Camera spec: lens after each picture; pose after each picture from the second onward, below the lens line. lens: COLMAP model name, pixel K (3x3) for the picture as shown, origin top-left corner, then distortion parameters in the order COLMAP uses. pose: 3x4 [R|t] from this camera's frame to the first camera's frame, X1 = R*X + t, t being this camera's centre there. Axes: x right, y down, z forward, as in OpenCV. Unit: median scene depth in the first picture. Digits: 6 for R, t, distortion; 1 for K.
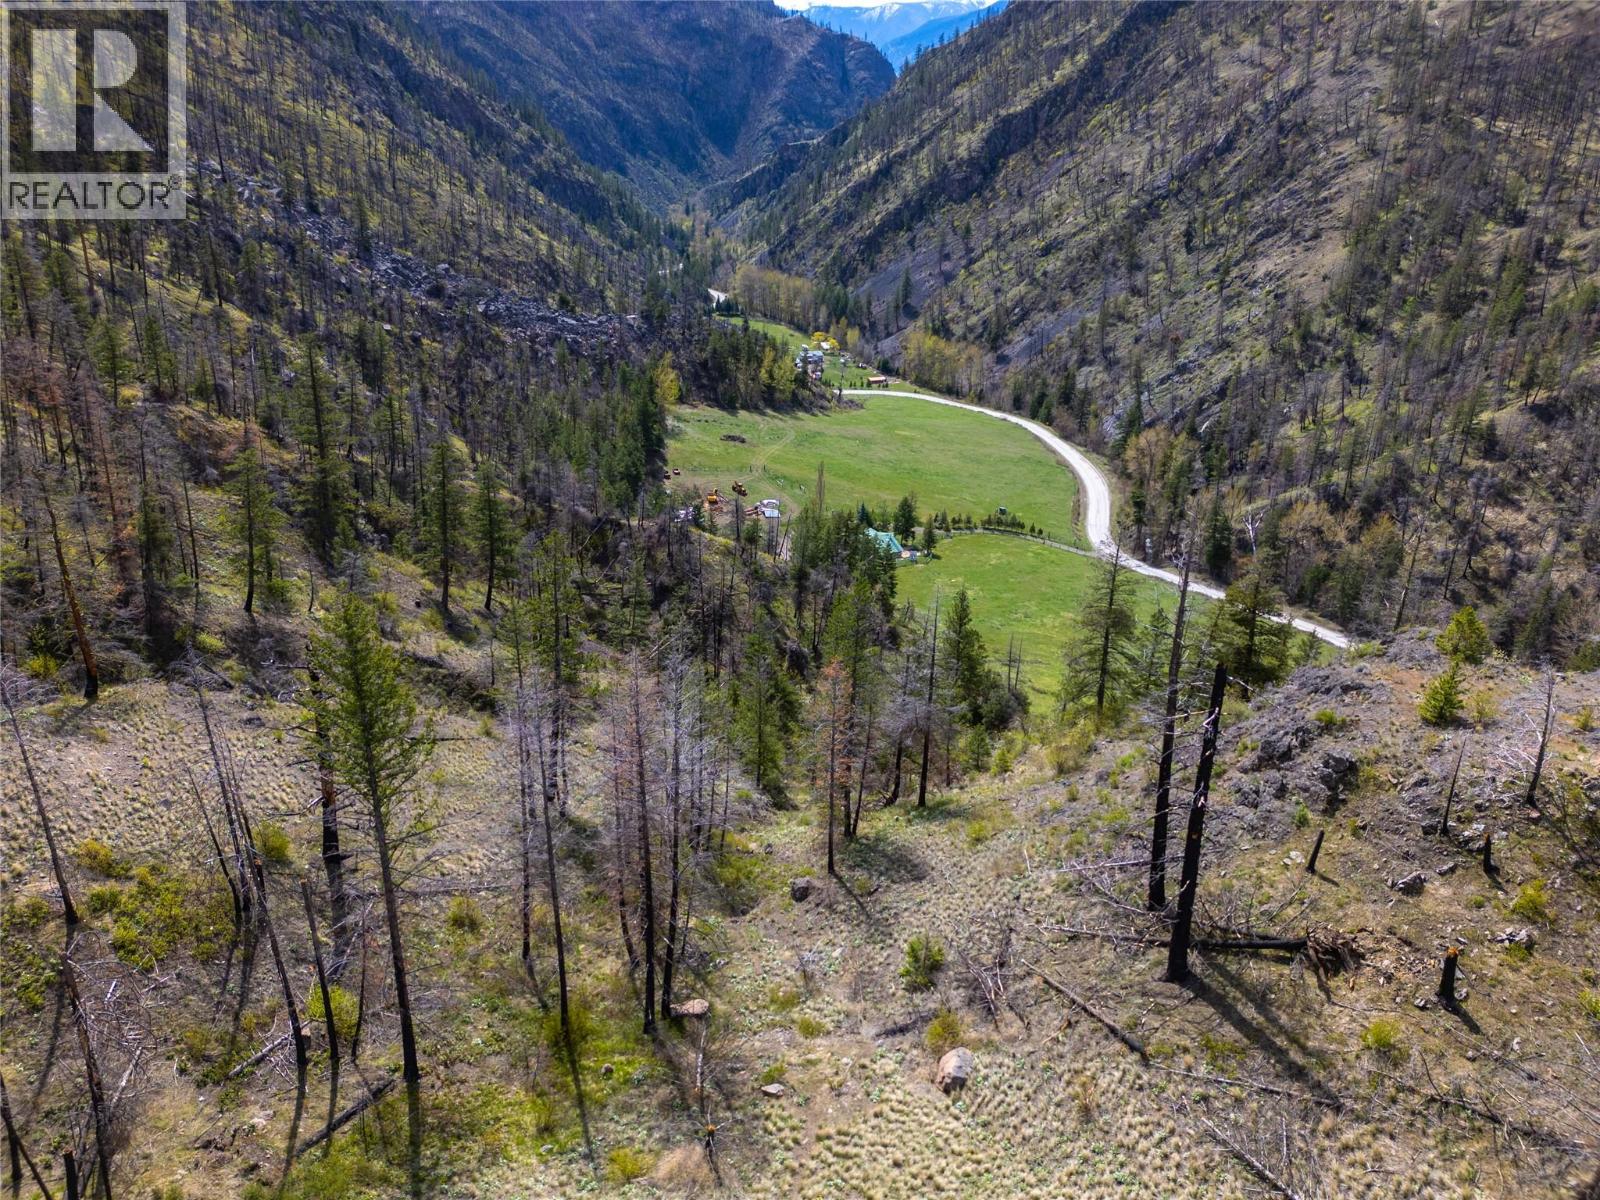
lens RADIAL K [[1137.1, 0, 805.1], [0, 1137.1, 587.3], [0, 0, 1]] dist [0.088962, -0.079037]
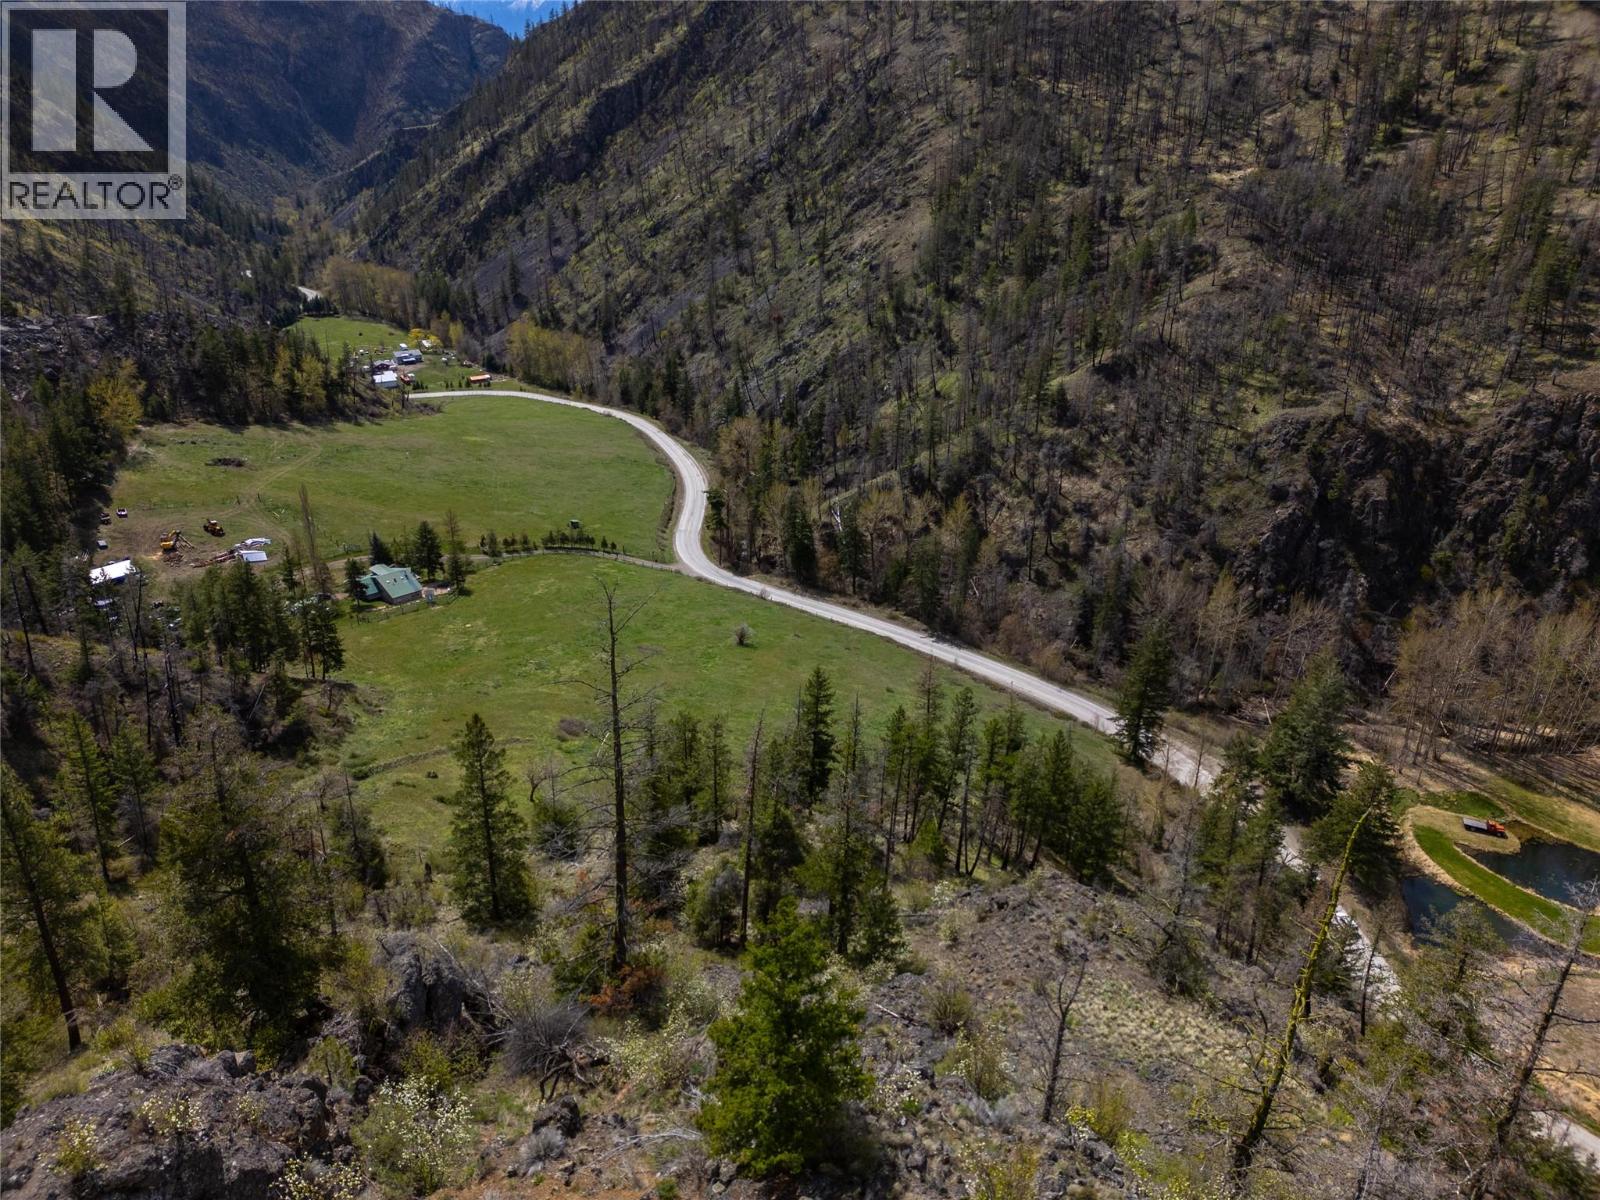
lens RADIAL K [[1137.1, 0, 805.1], [0, 1137.1, 587.3], [0, 0, 1]] dist [0.088962, -0.079037]
pose [[0.963928, -0.108388, 0.243095, 0.088054], [0.107478, 0.994061, 0.017044, -0.010903], [-0.243499, 0.009698, 0.969853, 0.090630]]
